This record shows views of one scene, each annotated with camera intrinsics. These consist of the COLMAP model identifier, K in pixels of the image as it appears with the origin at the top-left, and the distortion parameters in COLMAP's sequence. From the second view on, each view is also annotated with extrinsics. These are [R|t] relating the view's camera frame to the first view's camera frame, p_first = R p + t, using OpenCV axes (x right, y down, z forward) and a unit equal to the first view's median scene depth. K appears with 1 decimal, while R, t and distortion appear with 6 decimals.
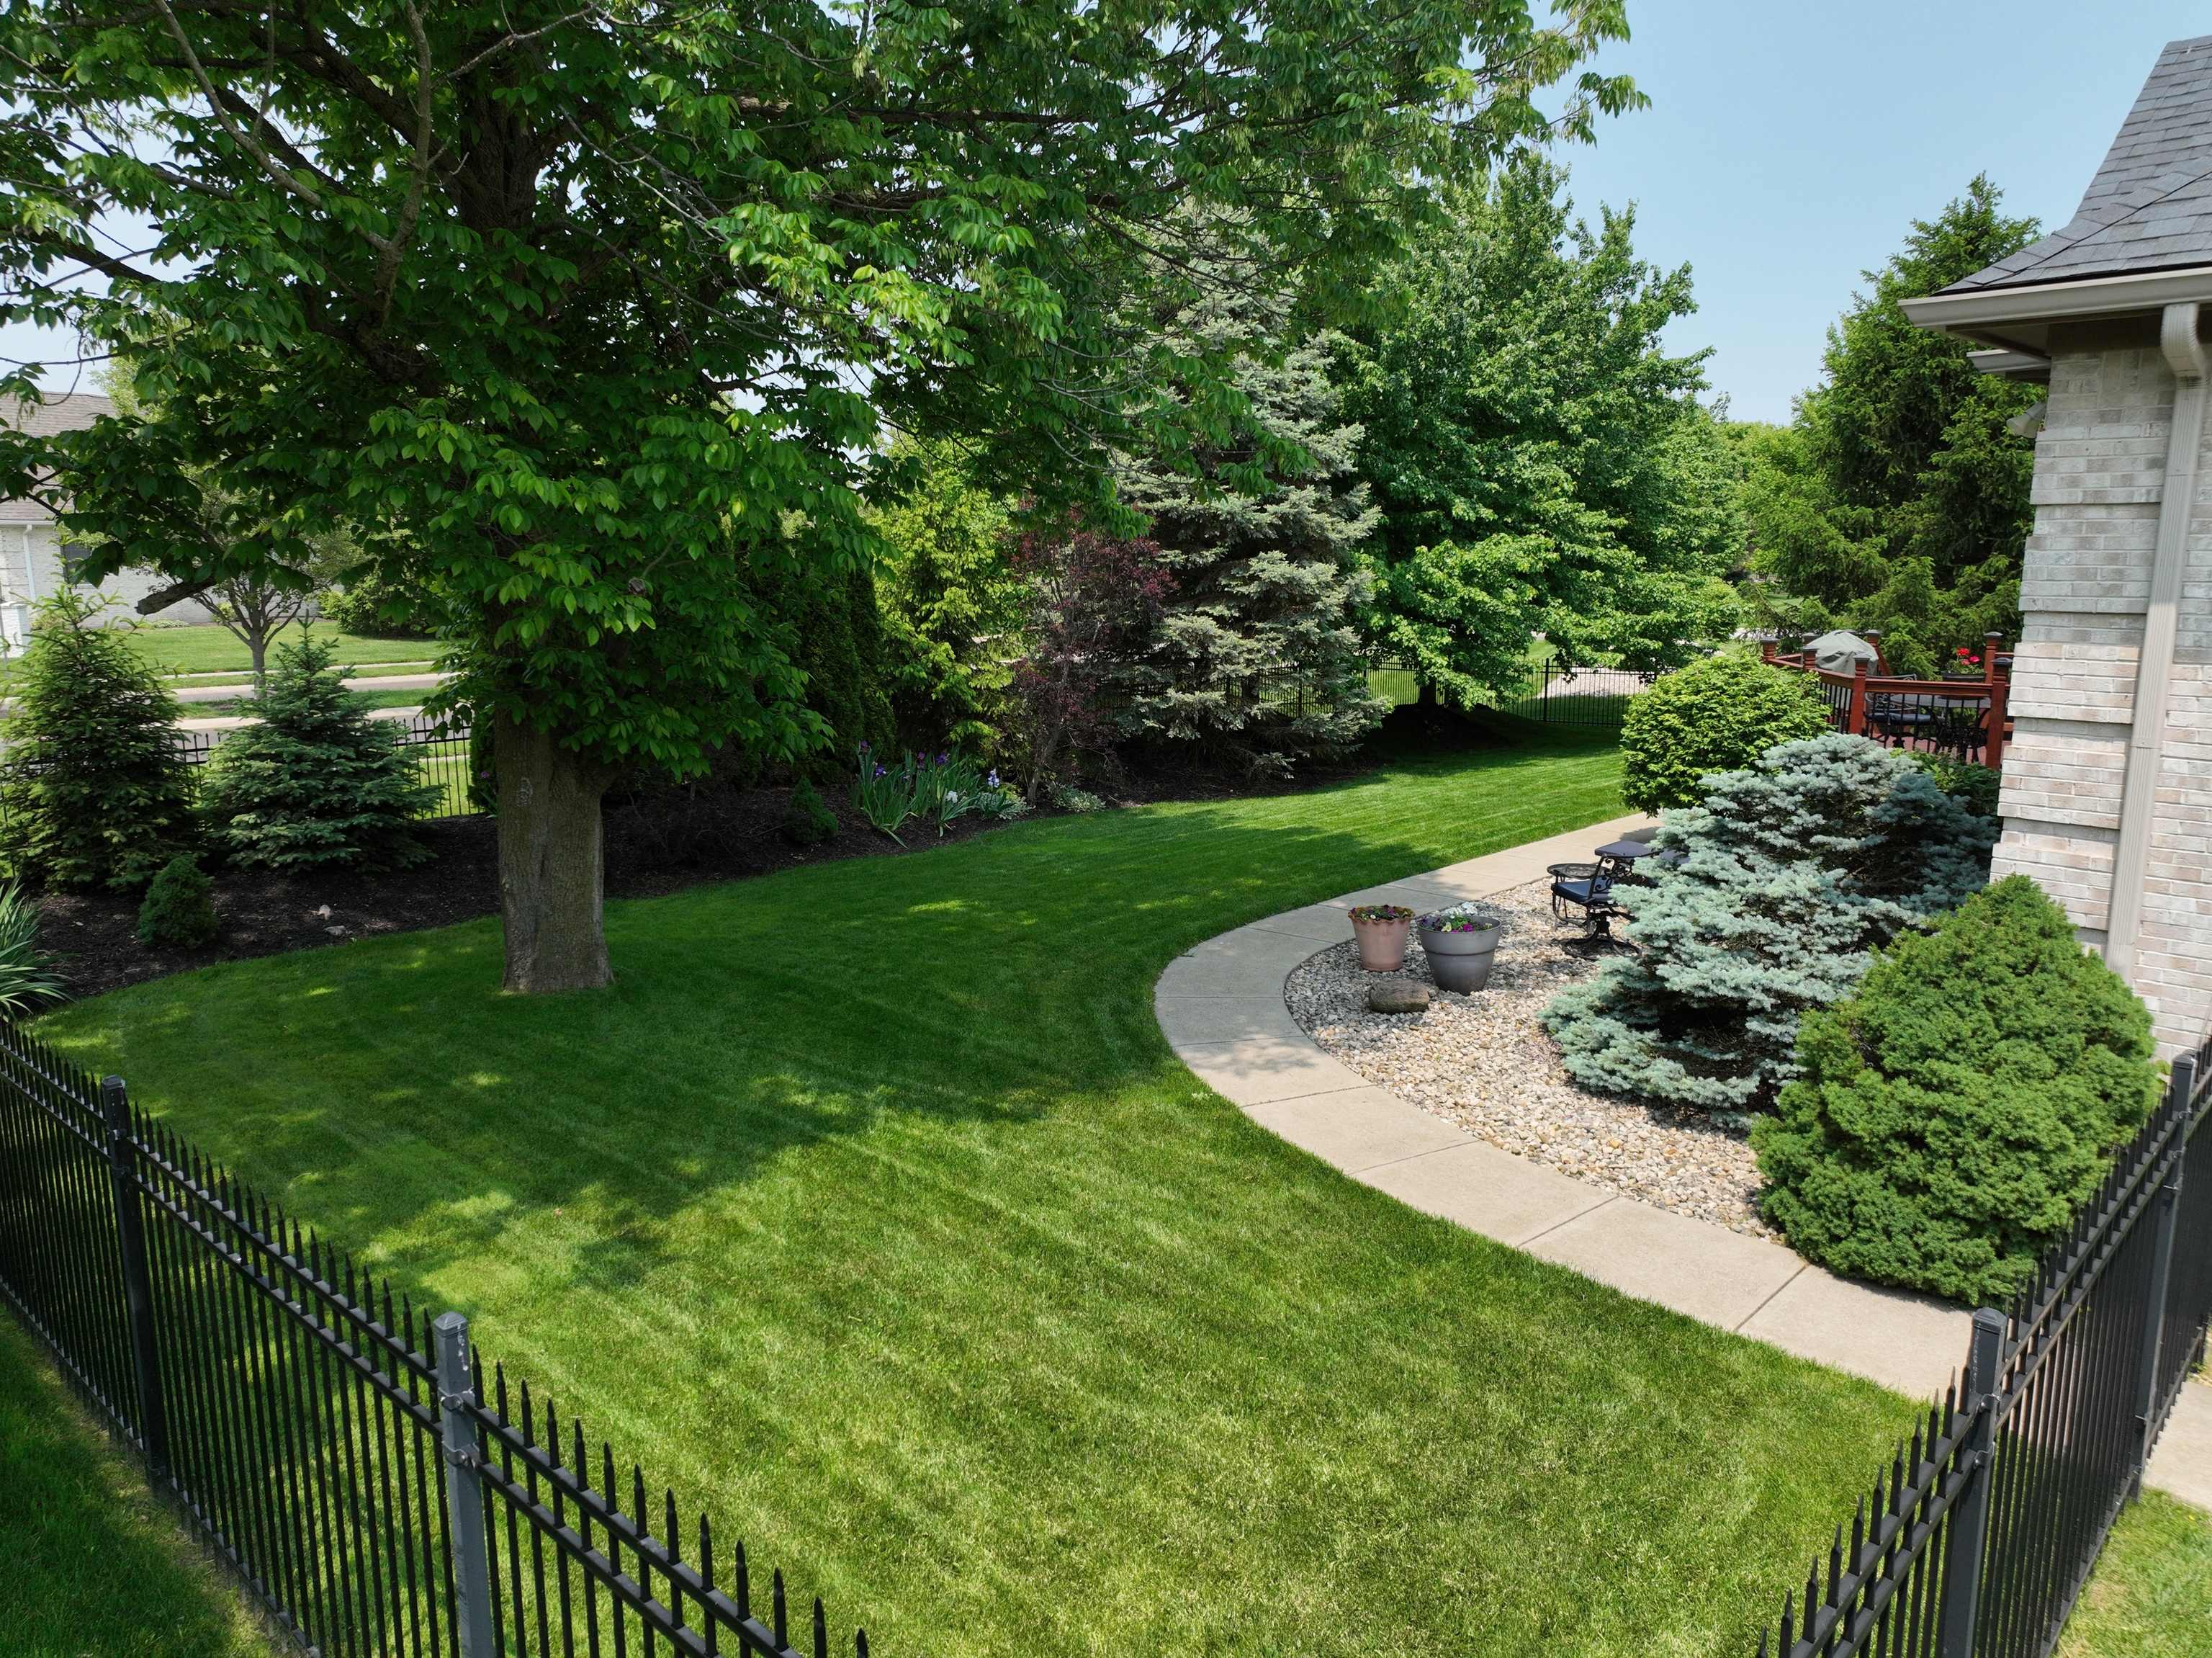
lens RADIAL K [[1544.9, 0, 1105.6], [0, 1544.9, 825.3], [0, 0, 1]] dist [0.008966, 0.011005]
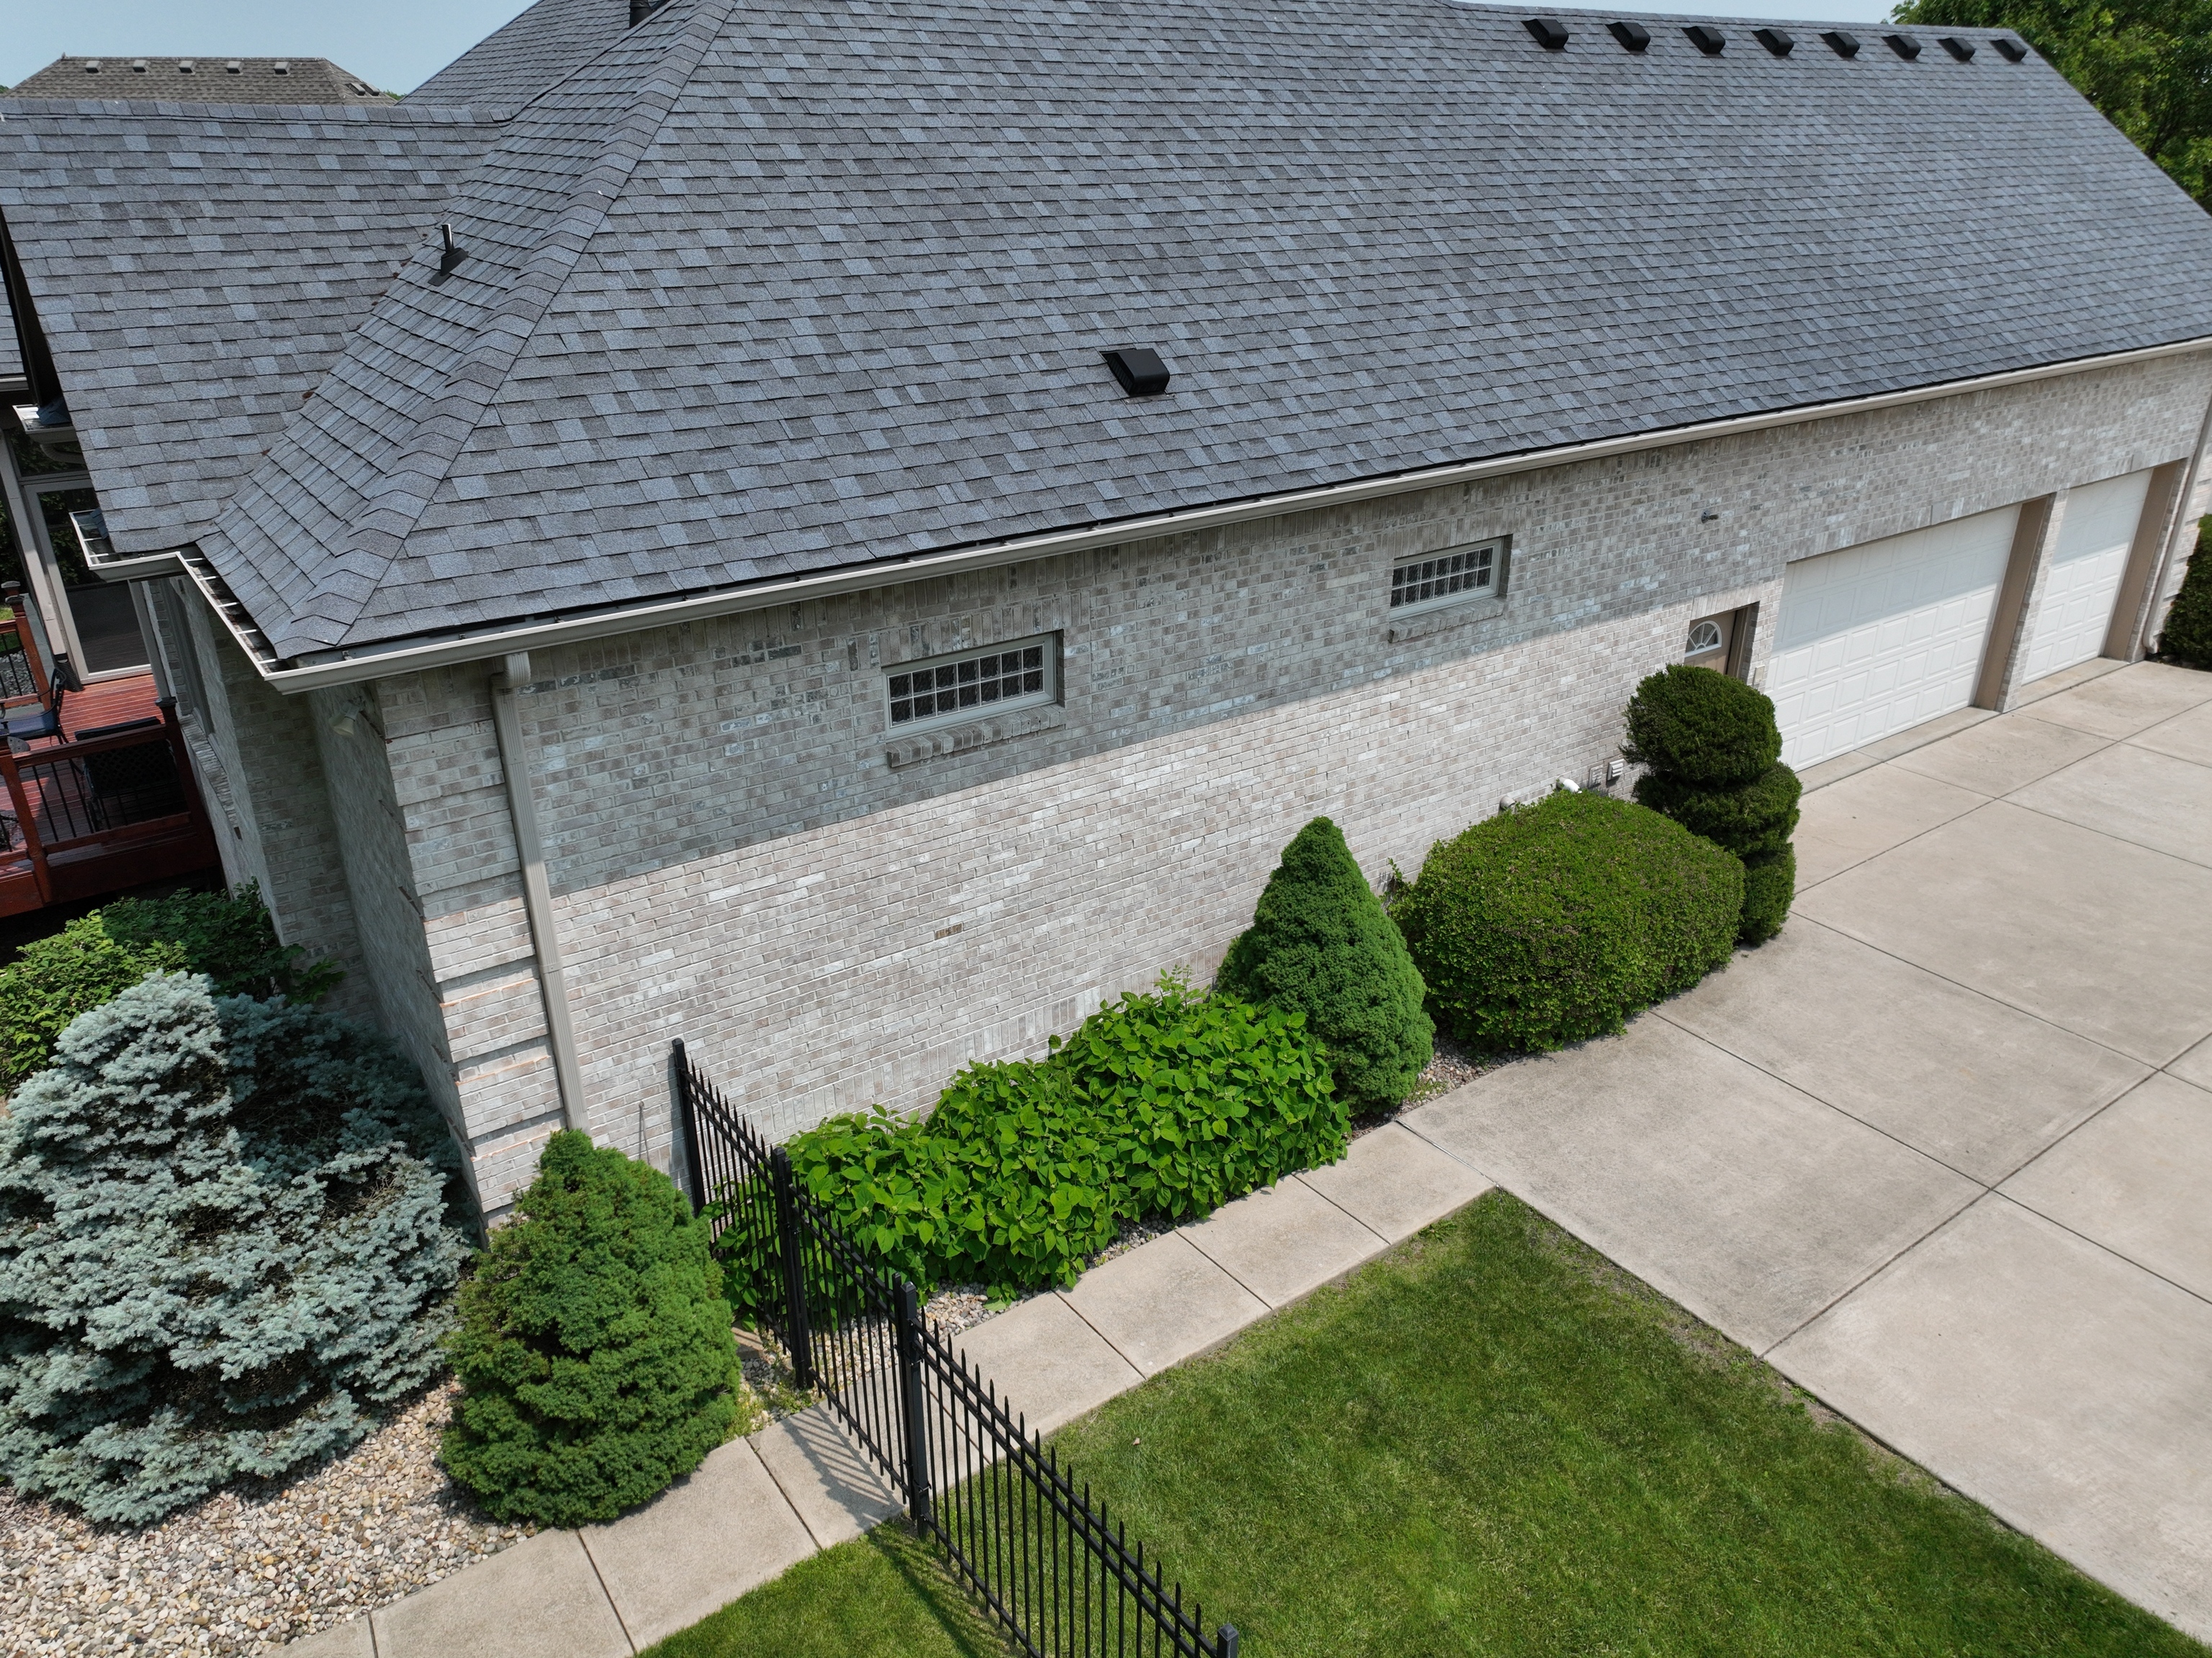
lens RADIAL K [[1544.9, 0, 1107.9], [0, 1544.9, 831.2], [0, 0, 1]] dist [0.008966, 0.011005]
pose [[0.175463, -0.402956, 0.898242, -0.258576], [0.182899, 0.909856, 0.372438, -0.479231], [-0.967347, 0.098938, 0.233346, 0.286582]]
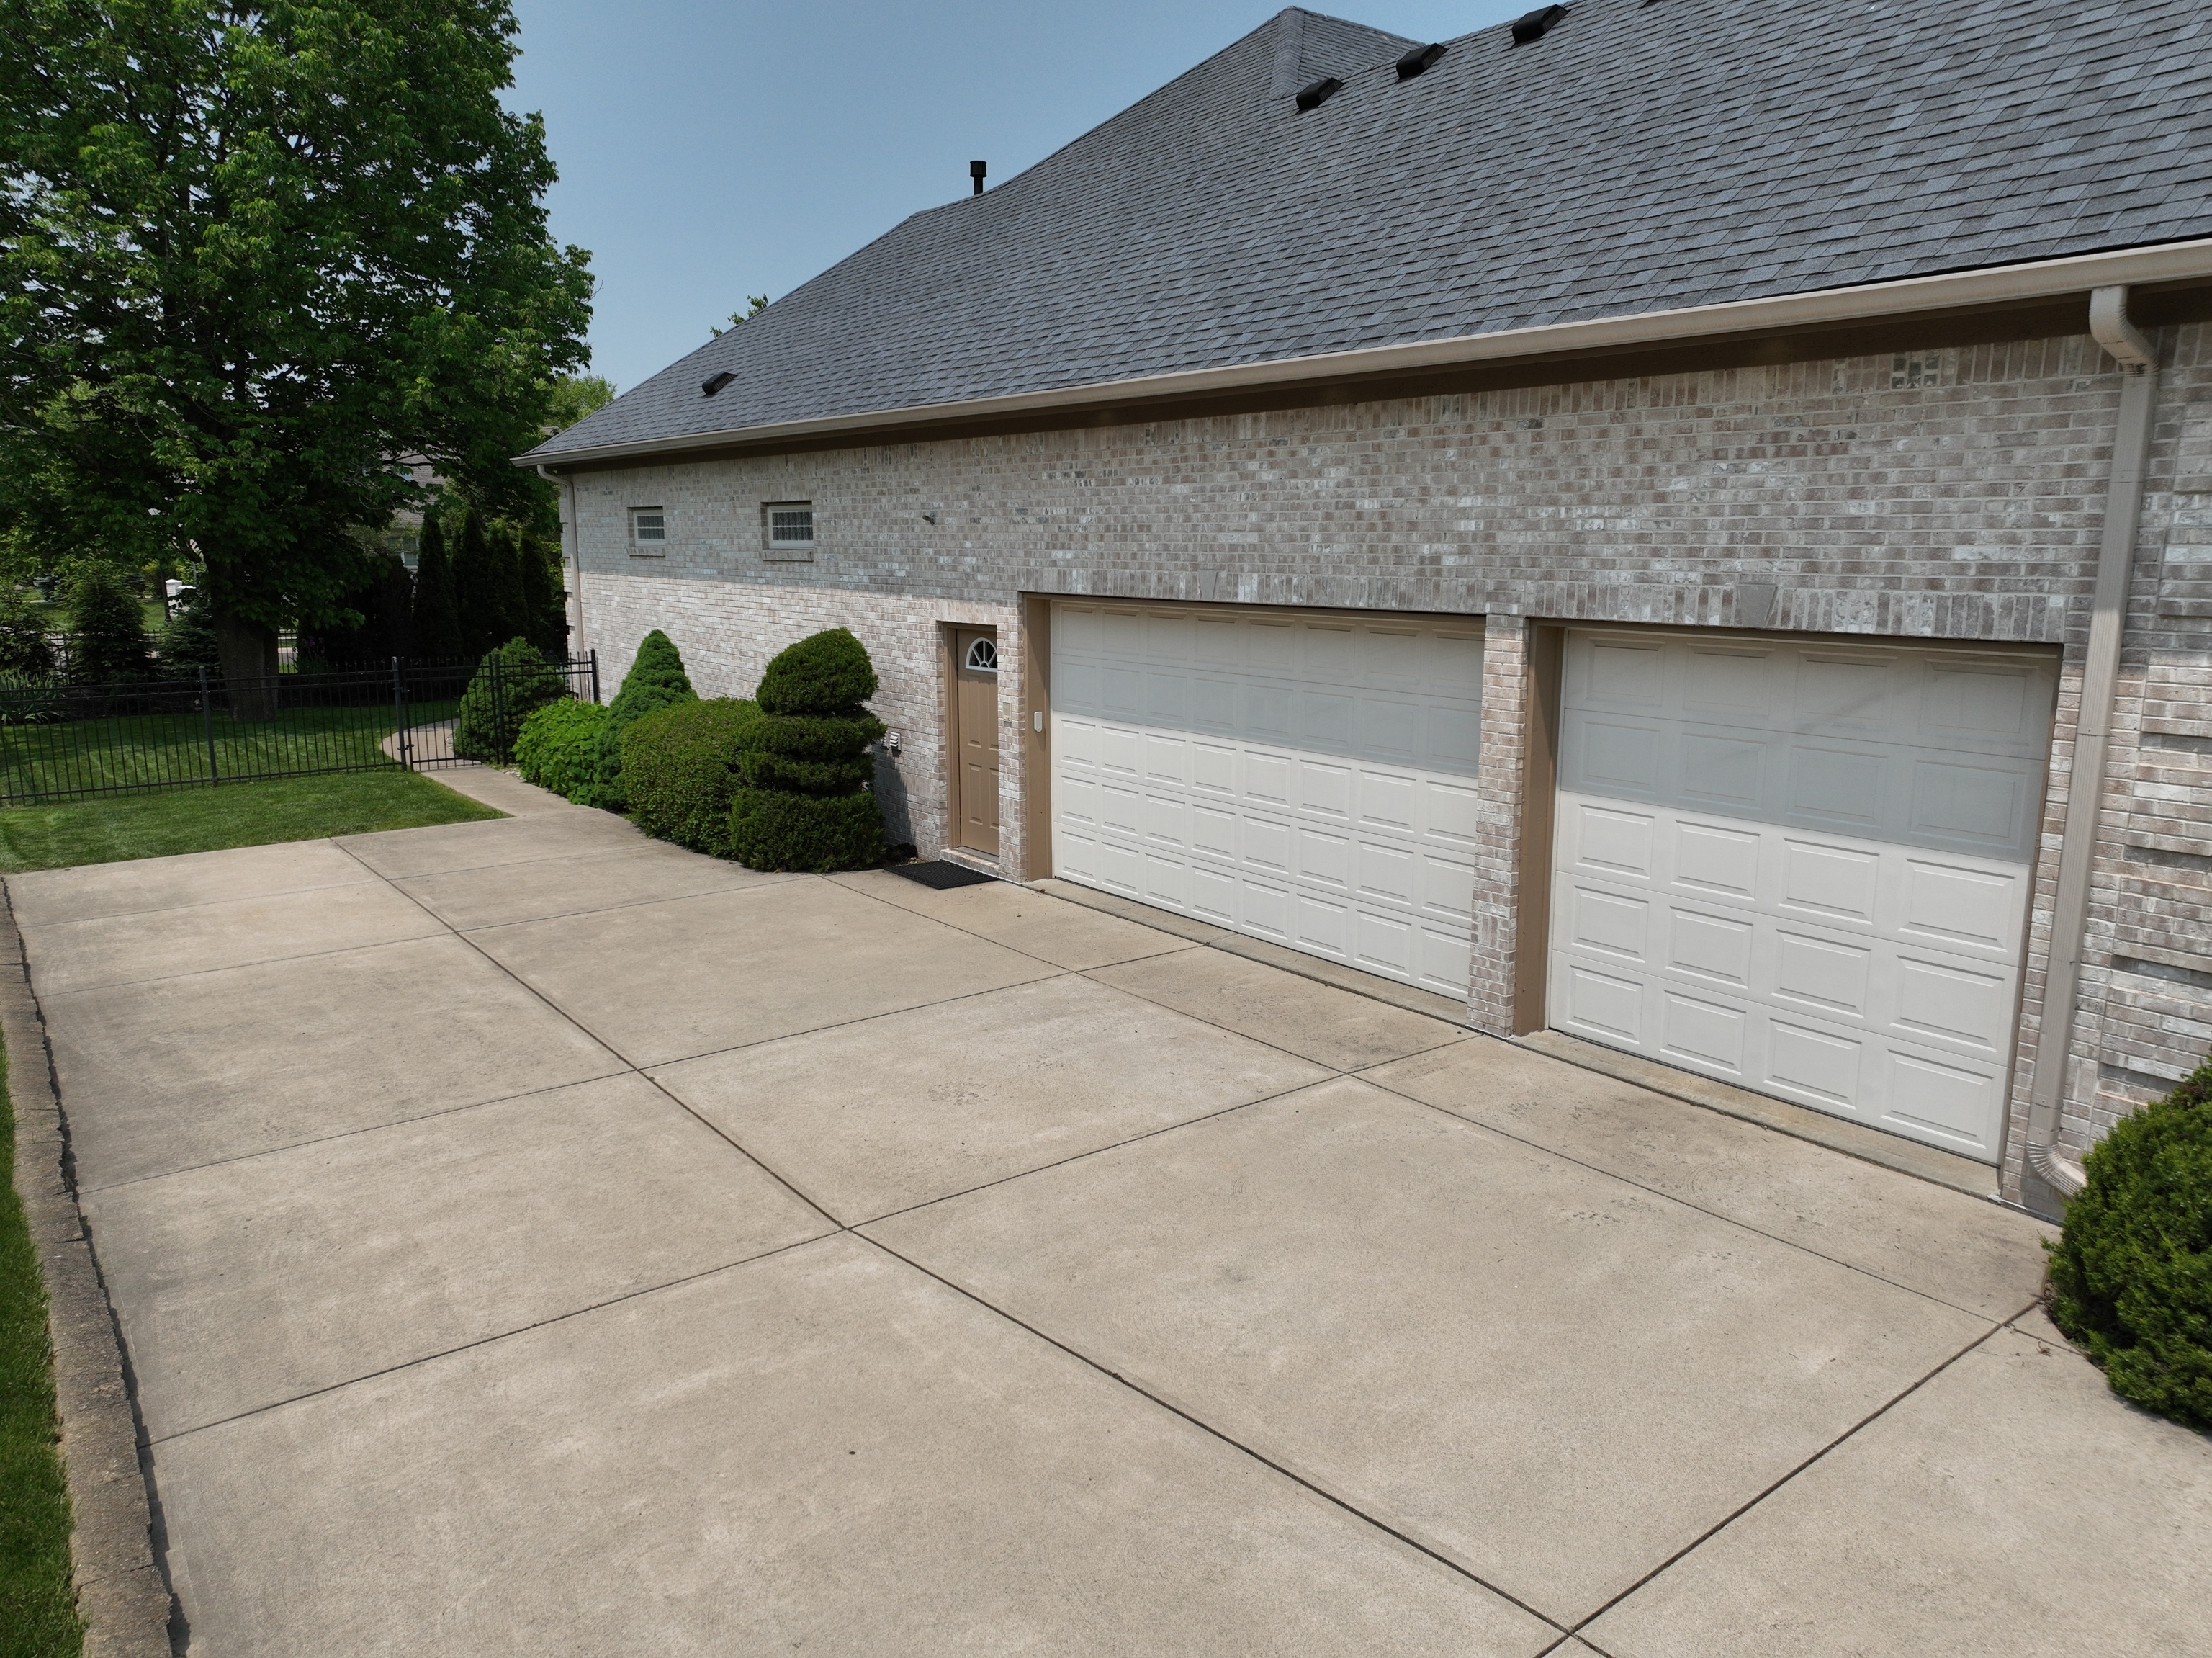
lens RADIAL K [[1544.9, 0, 1108.5], [0, 1544.9, 831.3], [0, 0, 1]] dist [0.008966, 0.011005]
pose [[0.986805, 0.030147, -0.159082, 2.055314], [-0.028835, 0.999529, 0.010548, 0.312126], [0.159325, -0.005822, 0.987209, -1.777452]]
